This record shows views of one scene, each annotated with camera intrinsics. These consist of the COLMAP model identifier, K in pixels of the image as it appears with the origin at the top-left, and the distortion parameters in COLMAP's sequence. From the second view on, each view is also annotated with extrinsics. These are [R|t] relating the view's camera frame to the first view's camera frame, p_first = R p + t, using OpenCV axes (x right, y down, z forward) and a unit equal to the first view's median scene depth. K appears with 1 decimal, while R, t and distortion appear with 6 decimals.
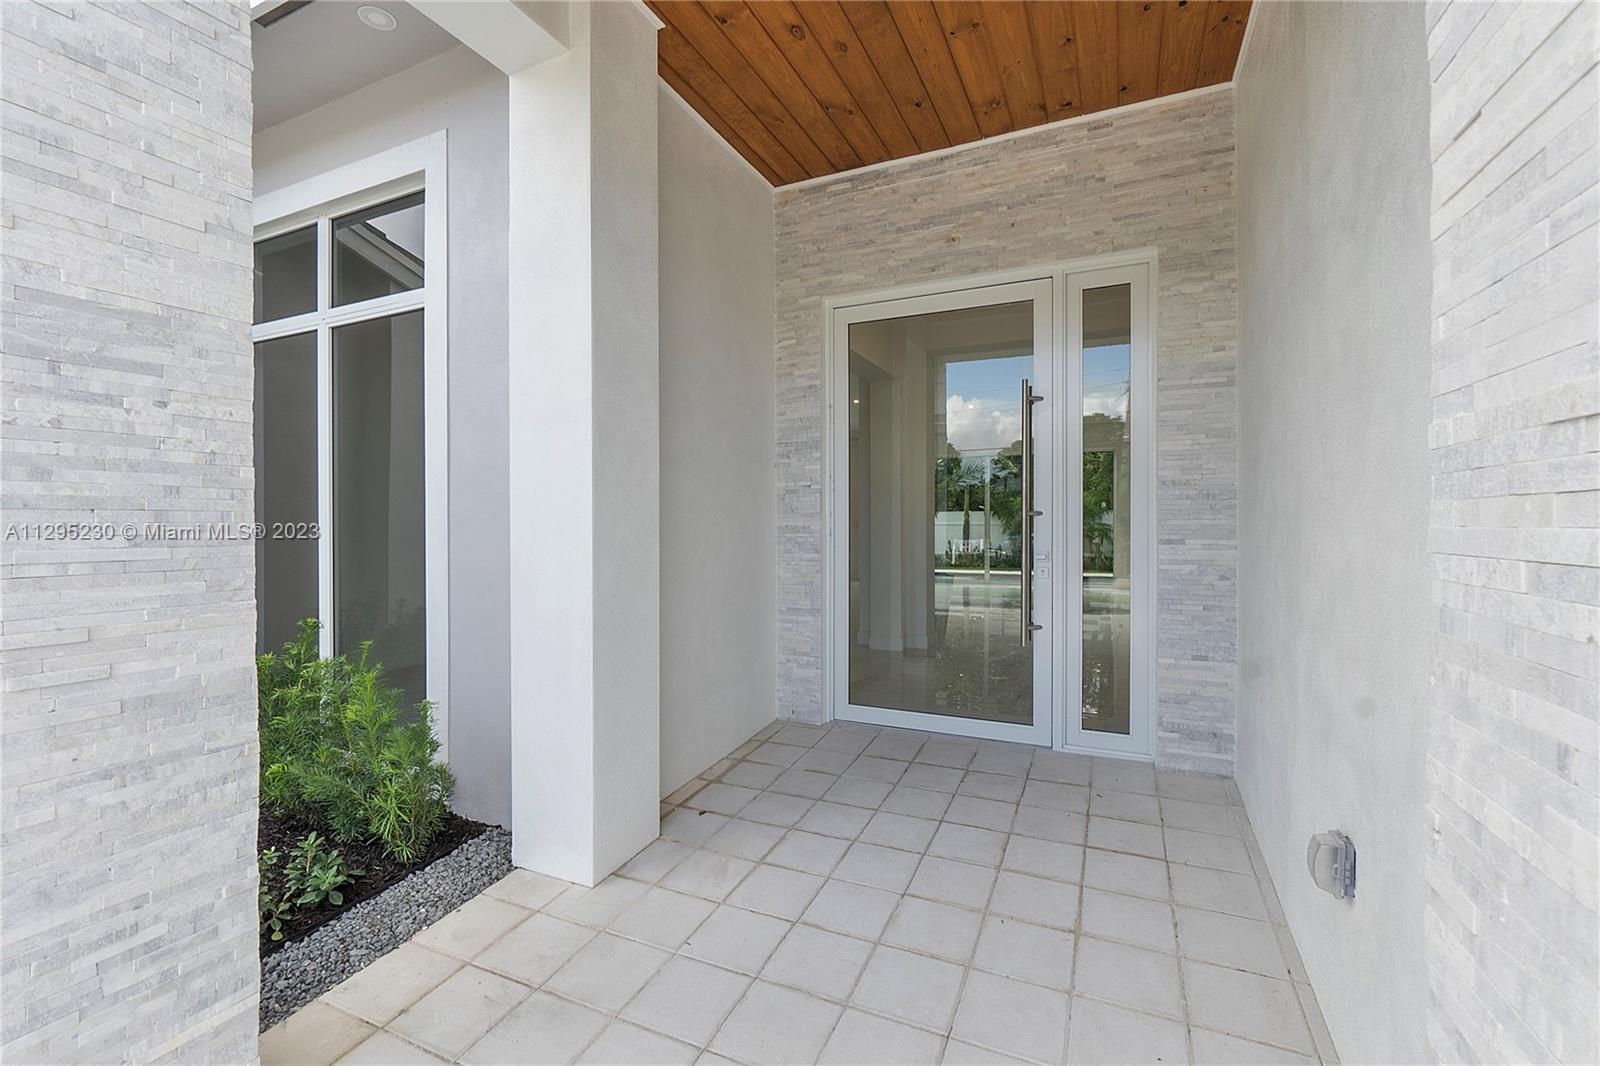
lens RADIAL K [[692.8, 0, 797.4], [0, 692.8, 524.7], [0, 0, 1]] dist [-0.002421, -0.000595]
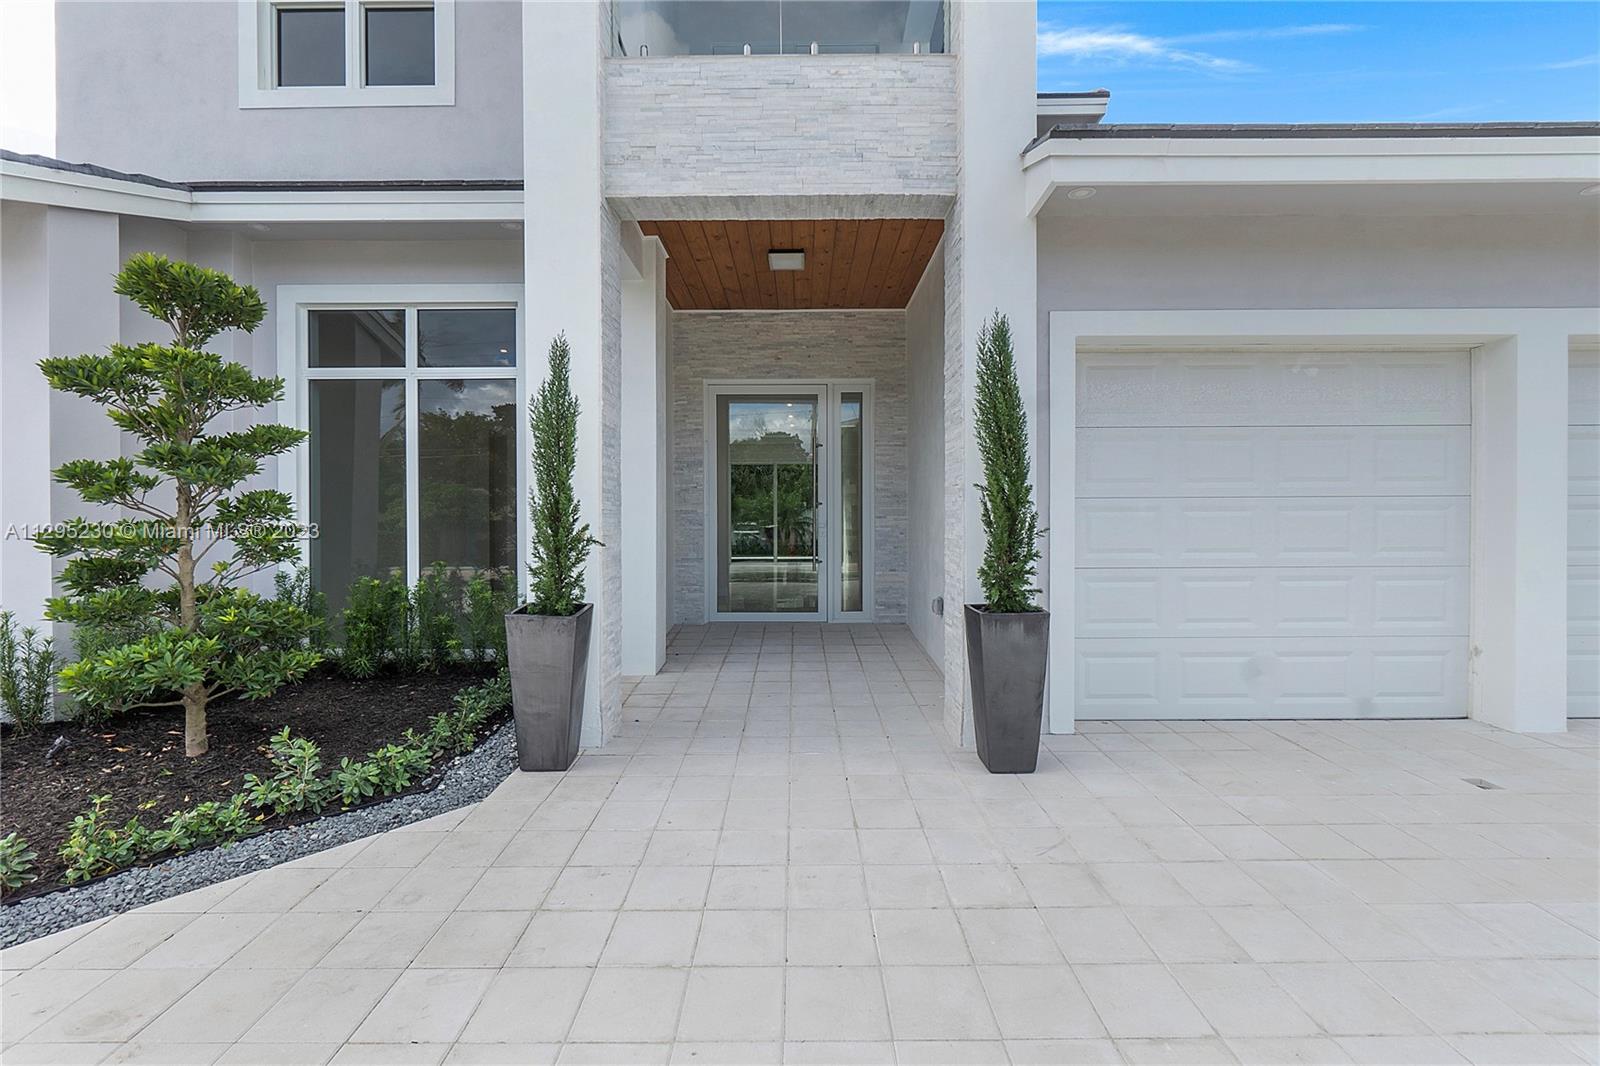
lens RADIAL K [[692.8, 0, 796.9], [0, 692.8, 525.0], [0, 0, 1]] dist [-0.002421, -0.000595]
pose [[0.907457, -0.002035, 0.420141, -0.532818], [0.001428, 0.999997, 0.001759, 0.039852], [-0.420143, -0.000997, 0.907457, -0.747475]]
